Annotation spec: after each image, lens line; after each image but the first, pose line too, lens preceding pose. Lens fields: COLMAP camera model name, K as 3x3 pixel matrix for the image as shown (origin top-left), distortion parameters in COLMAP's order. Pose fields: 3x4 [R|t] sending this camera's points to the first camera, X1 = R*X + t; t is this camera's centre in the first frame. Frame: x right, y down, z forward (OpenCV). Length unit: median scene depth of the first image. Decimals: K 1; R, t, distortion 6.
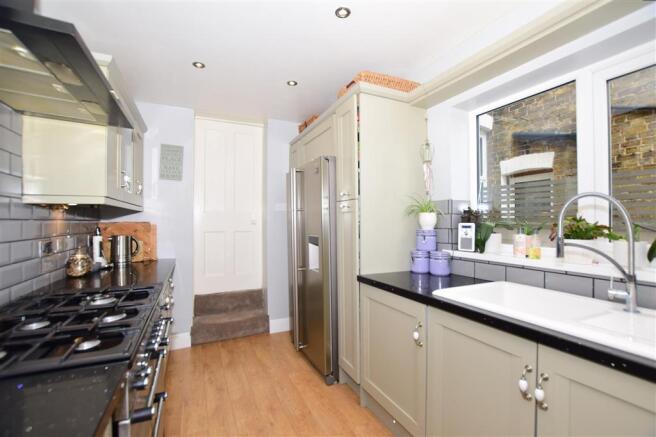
lens RADIAL K [[289.2, 0, 328.0], [0, 289.2, 218.5], [0, 0, 1]] dist [-0.024692, -0.000076]
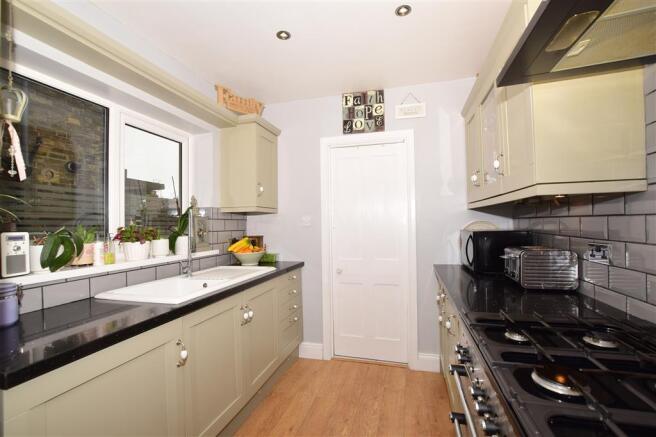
lens RADIAL K [[289.2, 0, 328.0], [0, 289.2, 218.5], [0, 0, 1]] dist [-0.024692, -0.000076]
pose [[-0.756472, 0.026328, 0.653495, -0.617850], [0.012453, 0.999588, -0.025856, 0.013219], [-0.653907, -0.011421, -0.756489, 1.372778]]
